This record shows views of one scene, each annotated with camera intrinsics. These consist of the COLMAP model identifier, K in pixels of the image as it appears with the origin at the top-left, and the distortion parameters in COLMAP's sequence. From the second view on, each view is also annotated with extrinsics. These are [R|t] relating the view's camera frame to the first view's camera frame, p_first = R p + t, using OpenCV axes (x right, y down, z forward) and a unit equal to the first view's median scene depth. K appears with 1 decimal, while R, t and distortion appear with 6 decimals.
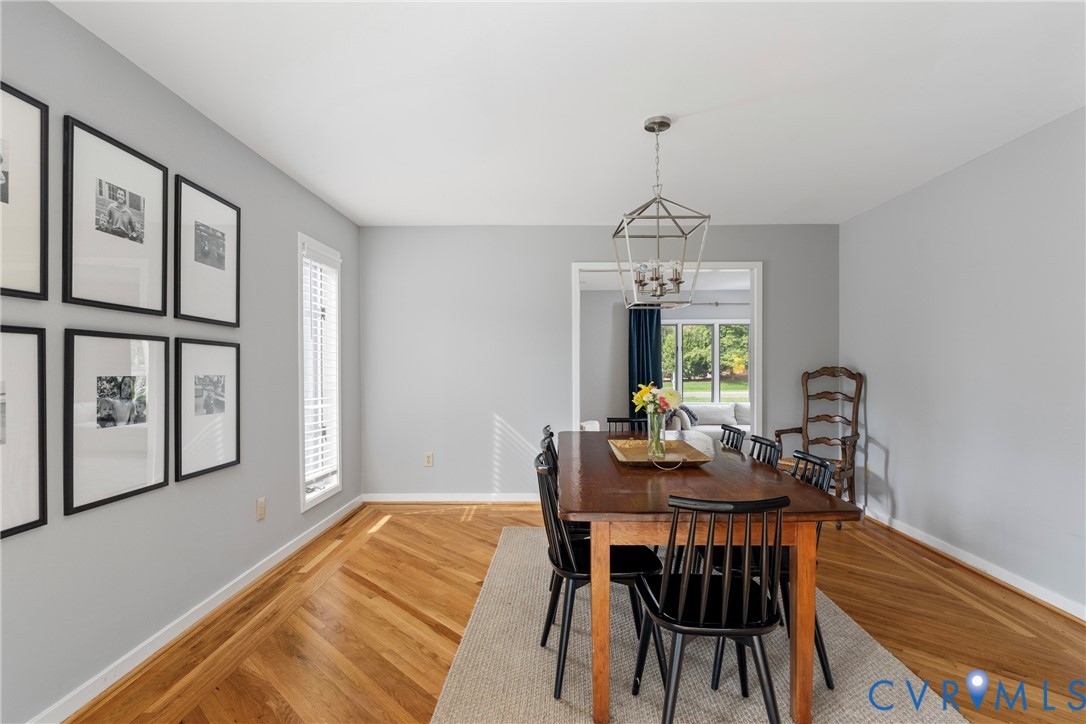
lens RADIAL K [[550.0, 0, 548.7], [0, 550.0, 362.4], [0, 0, 1]] dist [-0.000993, 0.000204]
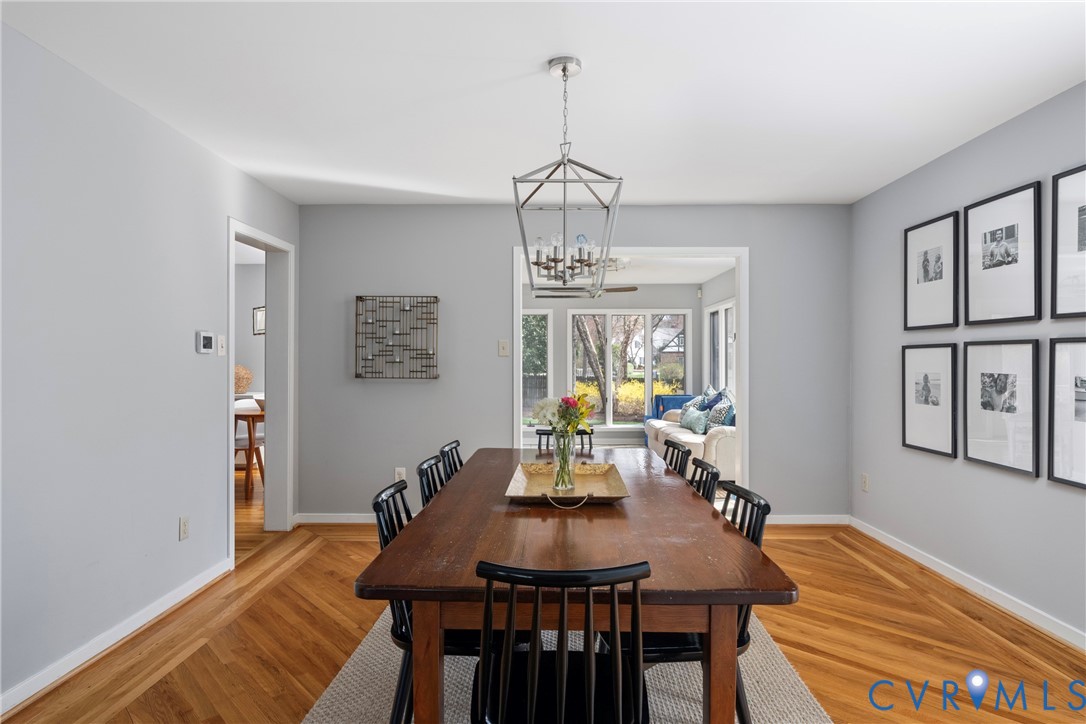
lens RADIAL K [[616.0, 0, 537.5], [0, 616.0, 359.5], [0, 0, 1]] dist [-0.006773, -0.001278]
pose [[-0.999926, 0.003459, 0.011665, 0.282748], [0.003380, 0.999971, -0.006829, -0.002226], [-0.011688, -0.006790, -0.999909, 2.345693]]
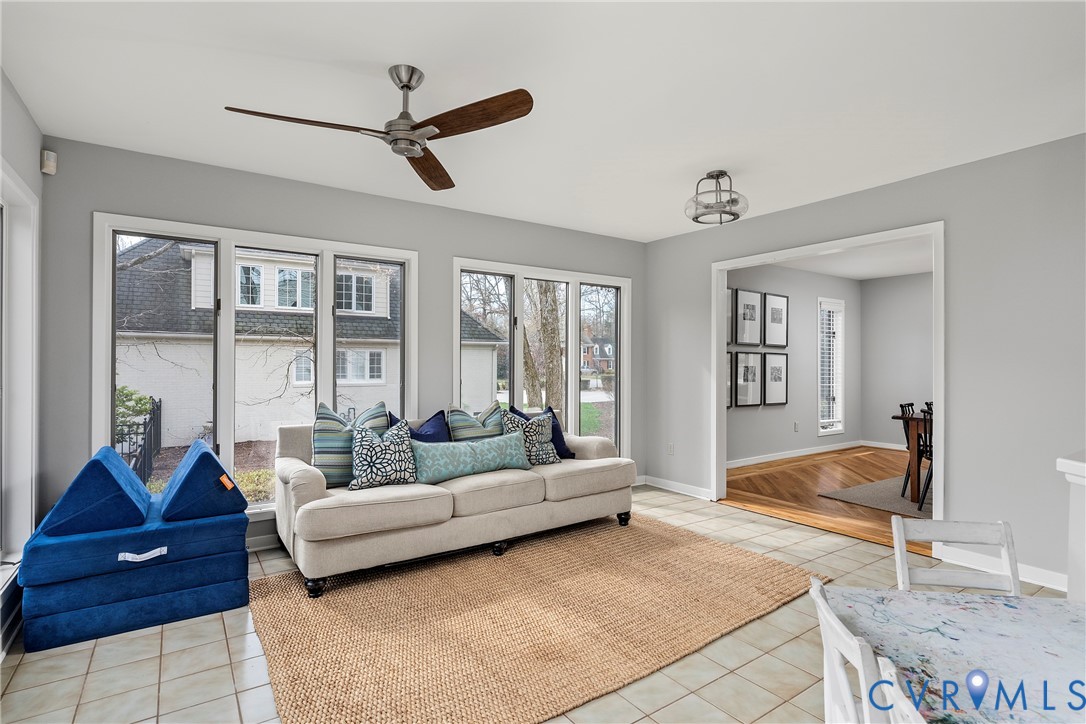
lens RADIAL K [[550.0, 0, 547.8], [0, 550.0, 360.8], [0, 0, 1]] dist [-0.000993, 0.000204]
pose [[0.575434, 0.006318, -0.817824, 1.027576], [-0.004696, 0.999979, 0.004421, -0.011710], [0.817835, 0.001297, 0.575451, -1.592189]]
